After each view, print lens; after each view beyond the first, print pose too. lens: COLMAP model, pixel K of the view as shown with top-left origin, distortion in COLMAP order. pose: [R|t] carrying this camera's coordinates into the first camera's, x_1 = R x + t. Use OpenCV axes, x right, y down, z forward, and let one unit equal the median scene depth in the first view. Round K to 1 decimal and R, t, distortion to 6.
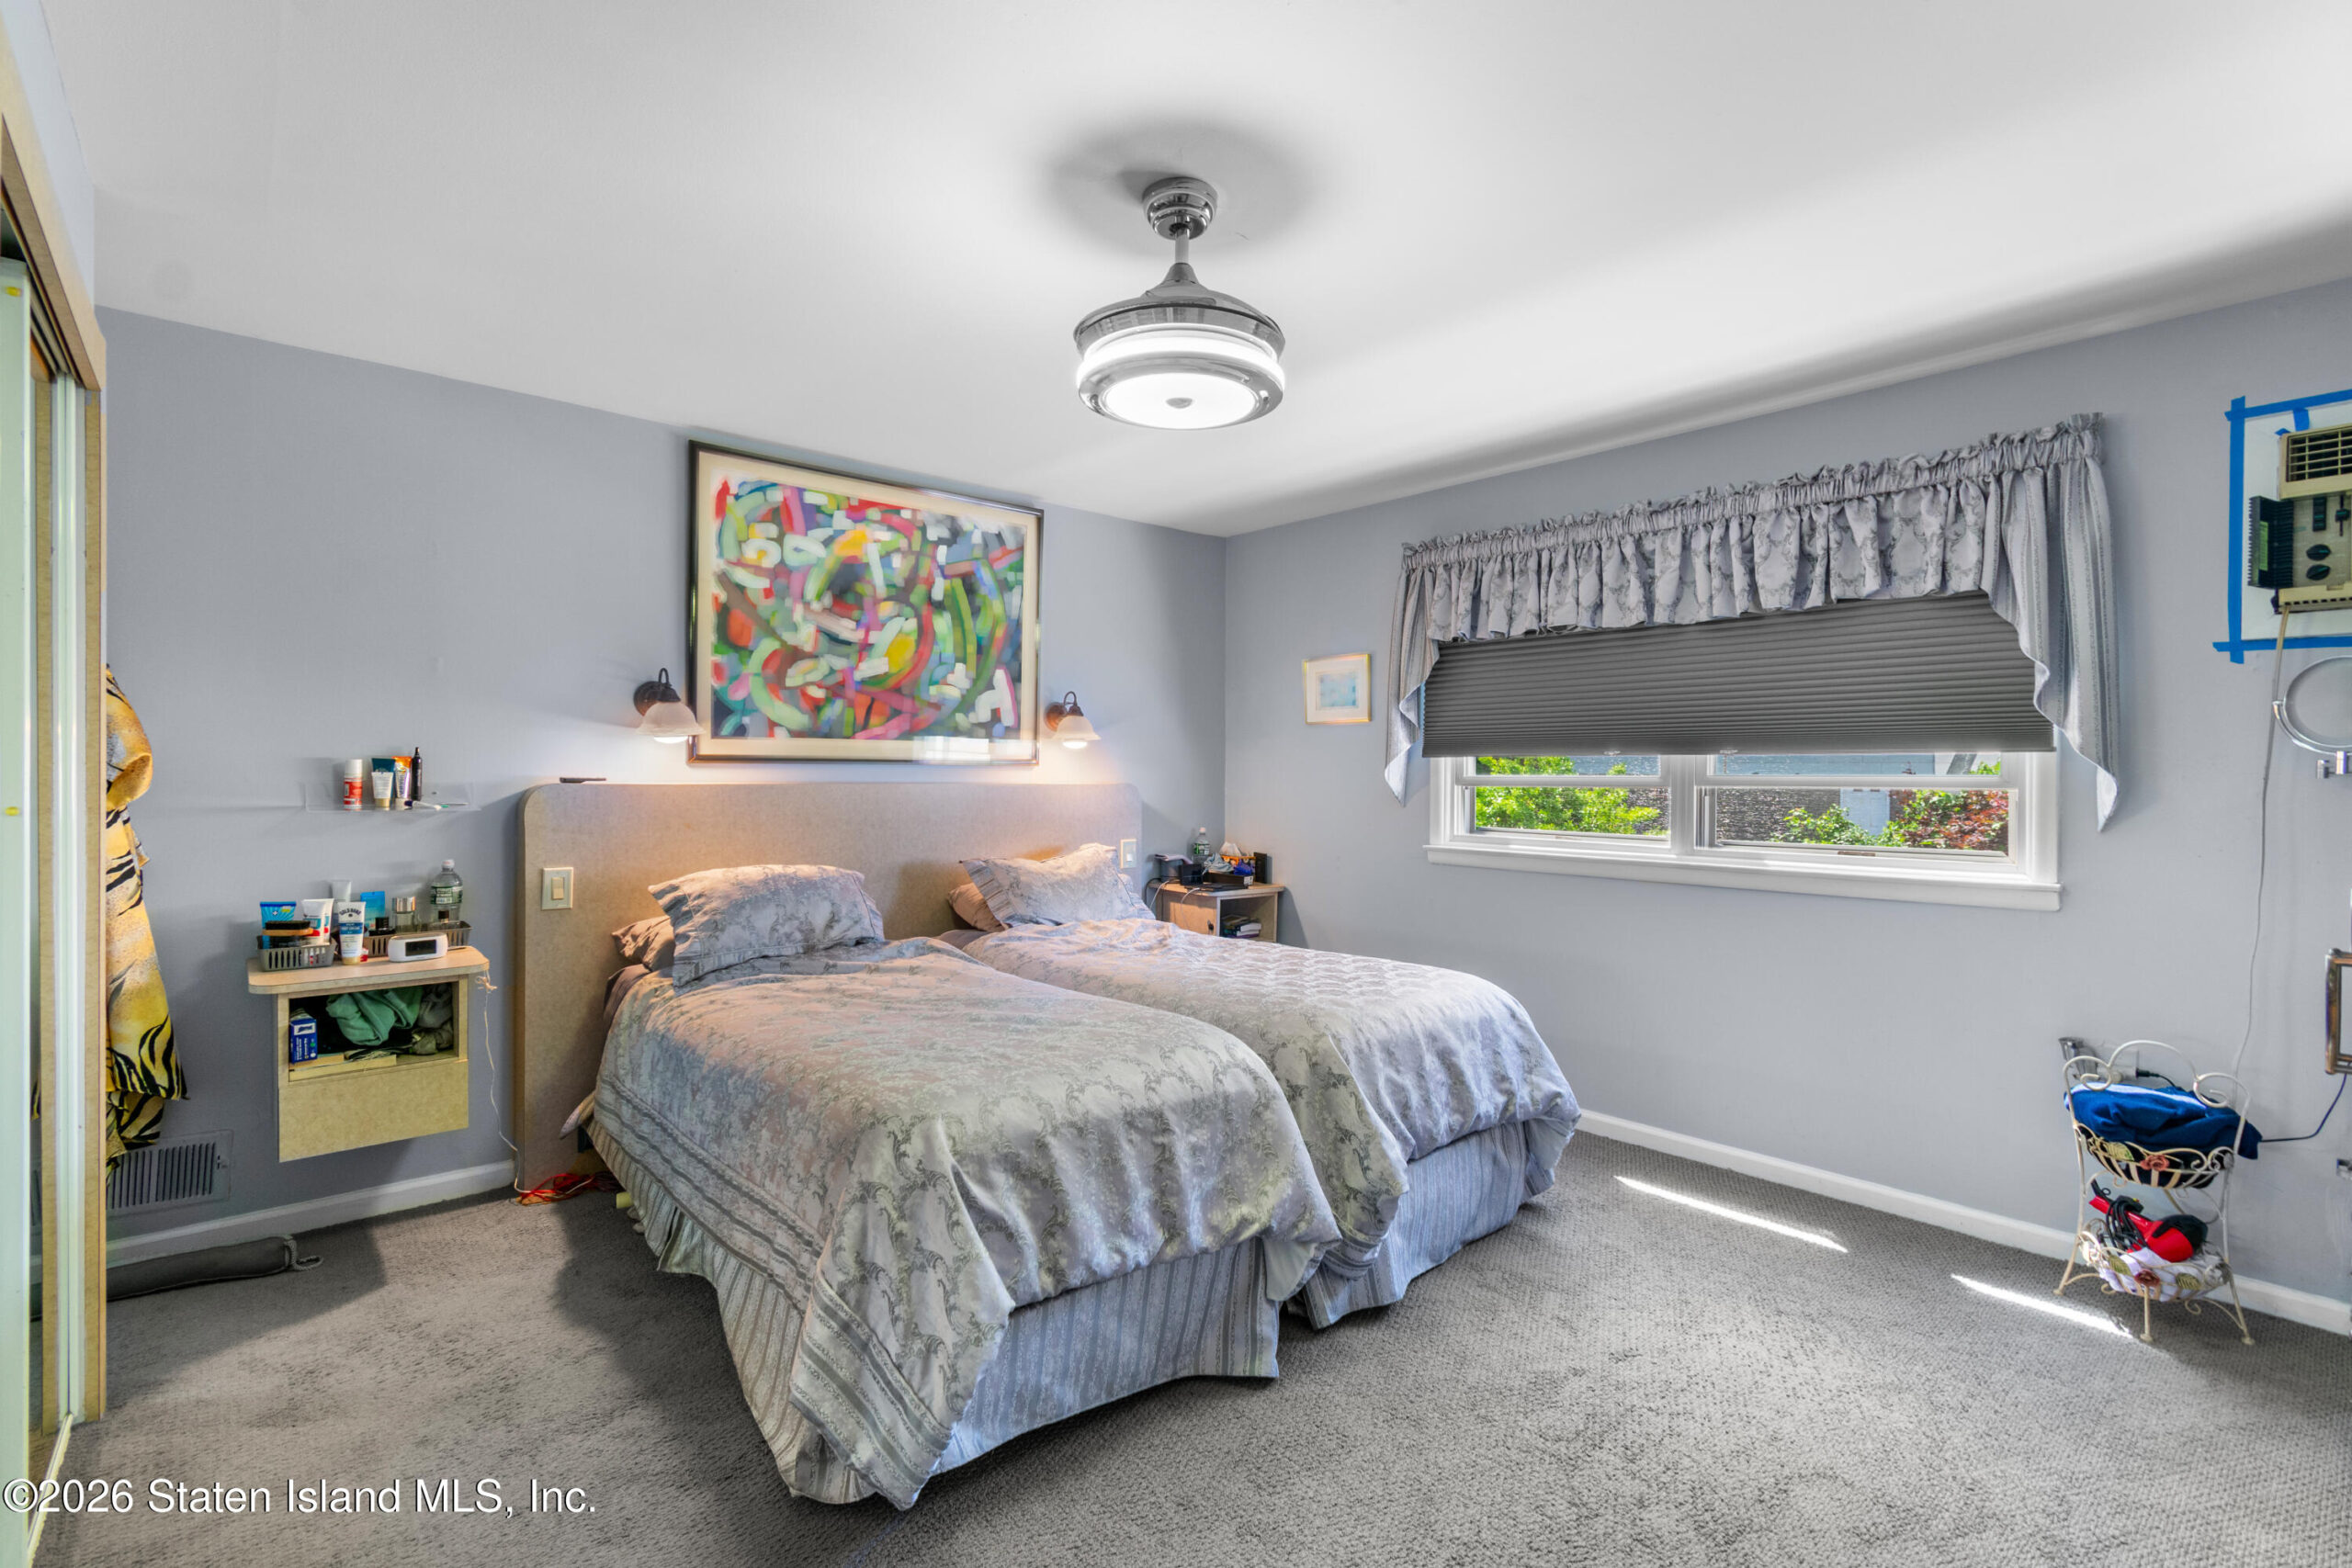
lens RADIAL K [[1067.0, 0, 1174.1], [0, 1067.0, 772.6], [0, 0, 1]] dist [-0.001124, -0.000211]
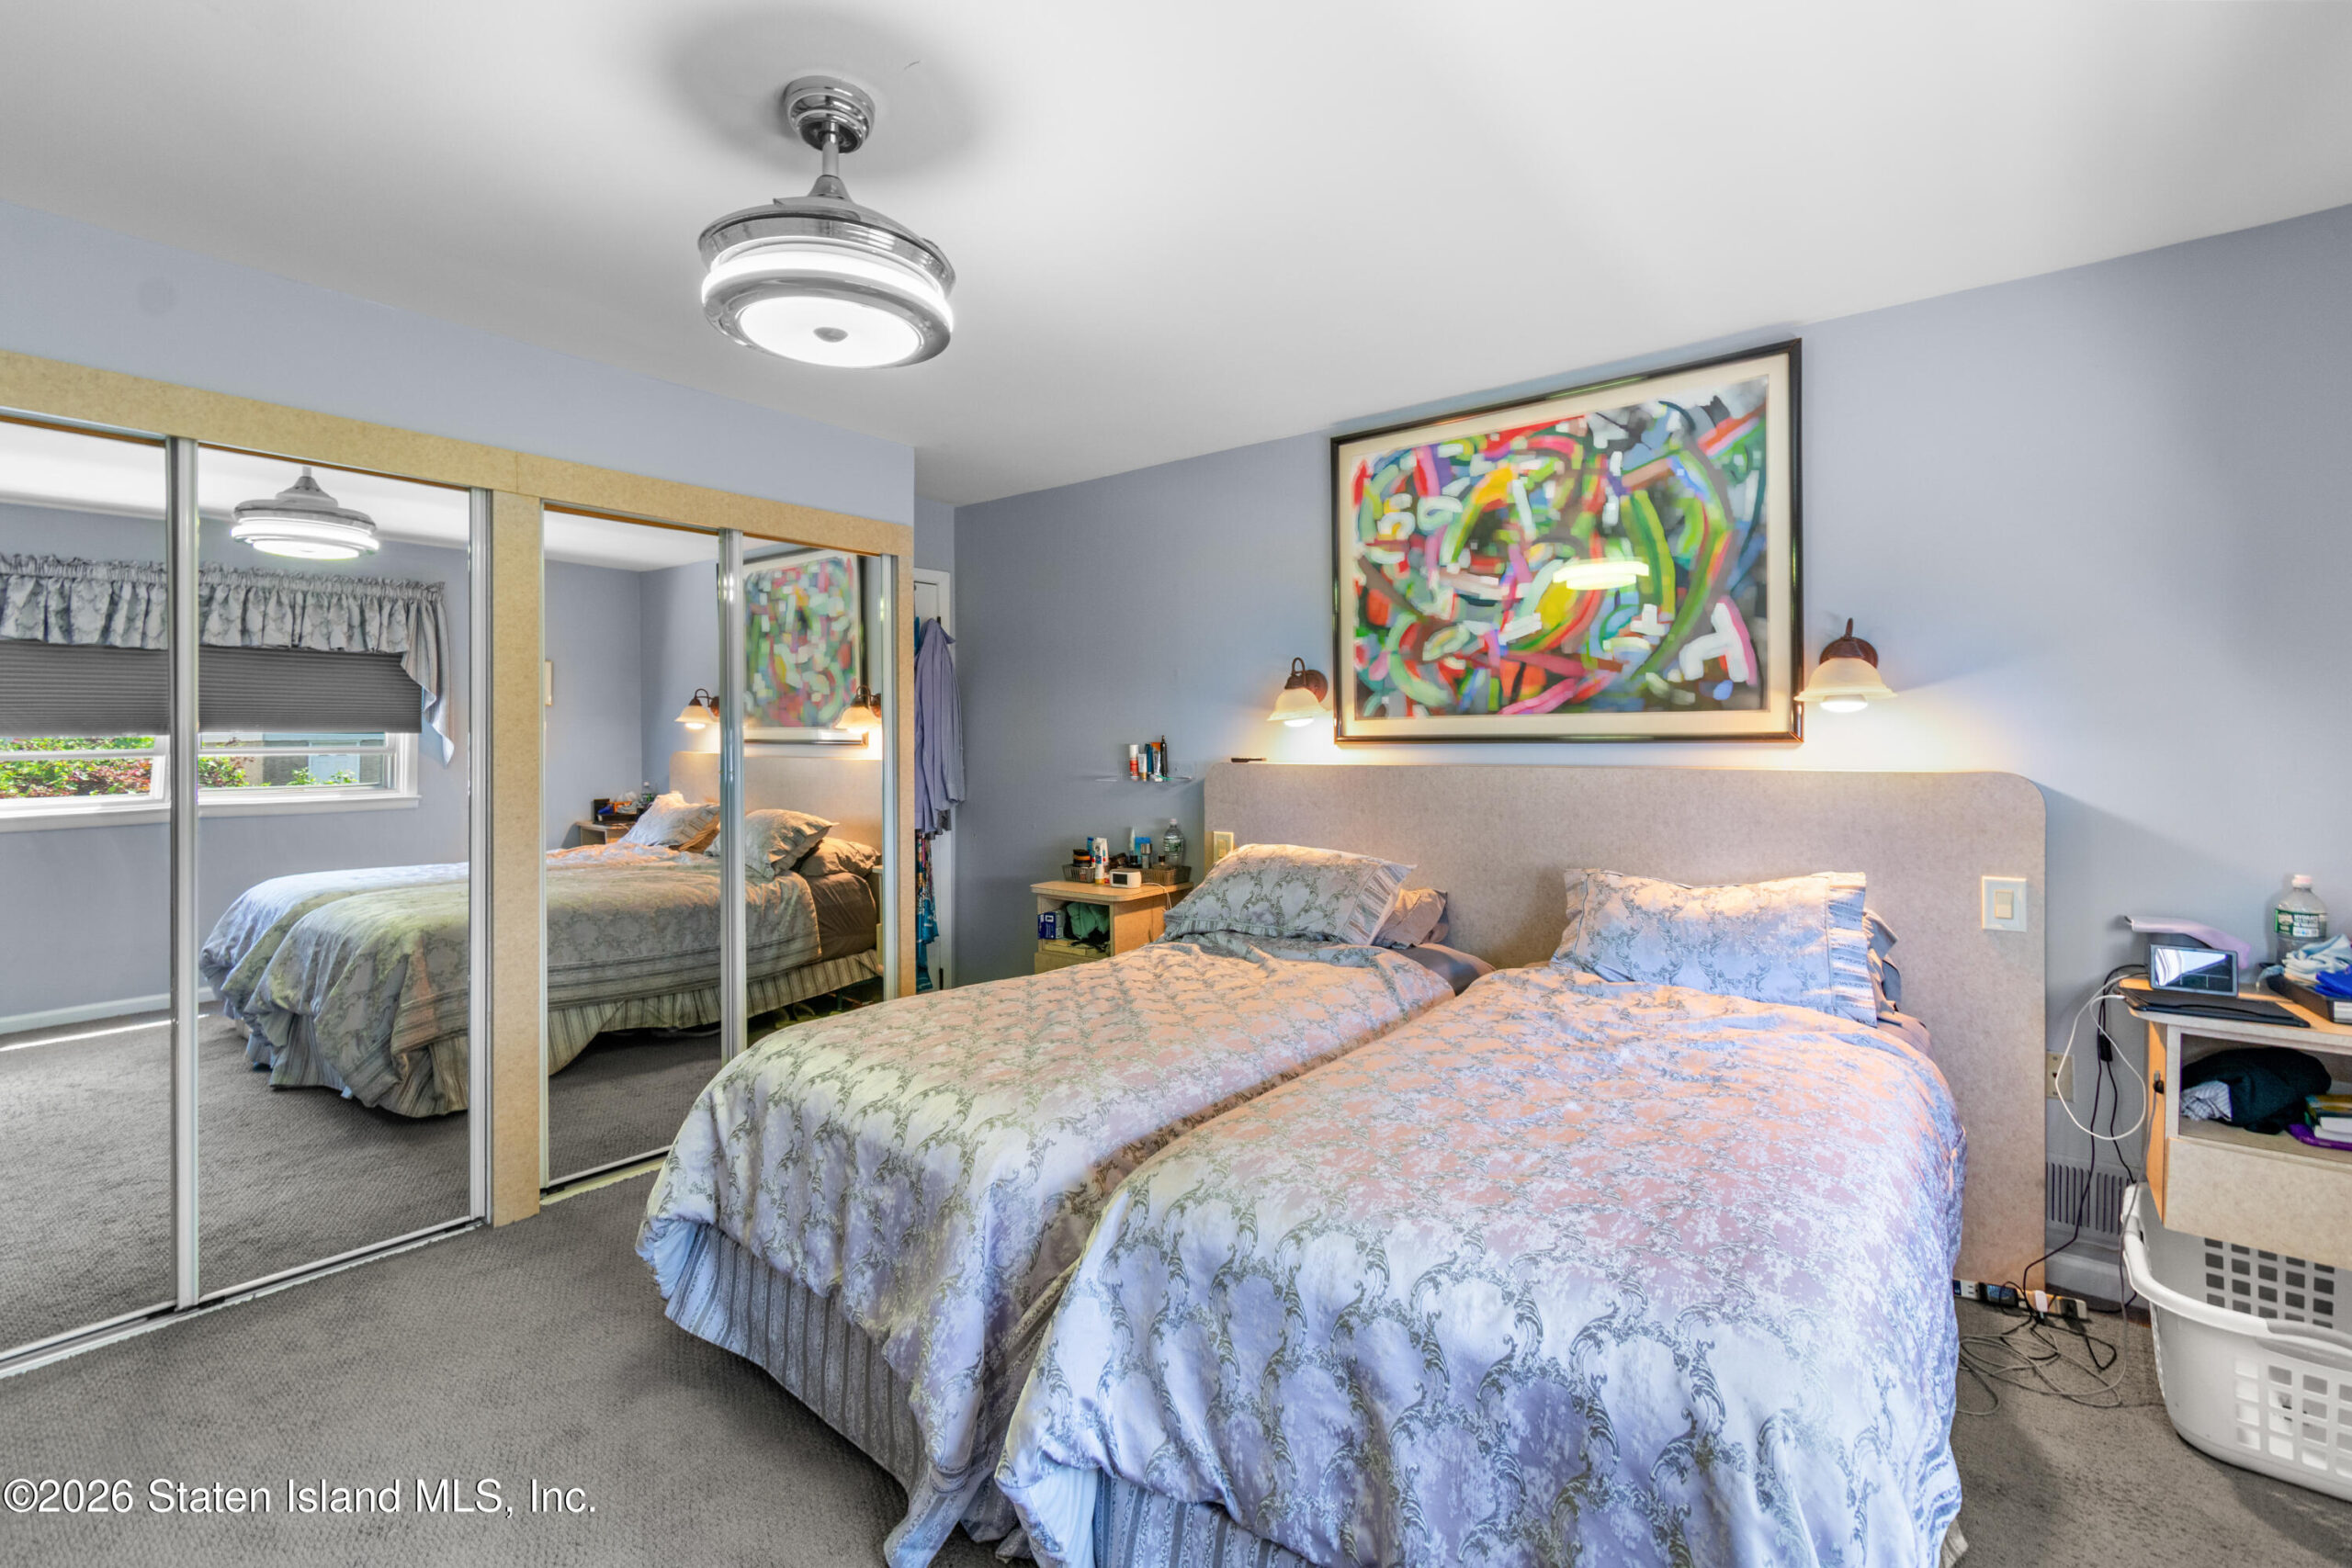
lens RADIAL K [[1046.3, 0, 1173.9], [0, 1046.3, 739.5], [0, 0, 1]] dist [0.001269, -0.000563]
pose [[0.177017, -0.013695, -0.984113, 0.489259], [0.001118, 0.999905, -0.013714, 0.000044], [0.984207, 0.001327, 0.177015, 0.611365]]
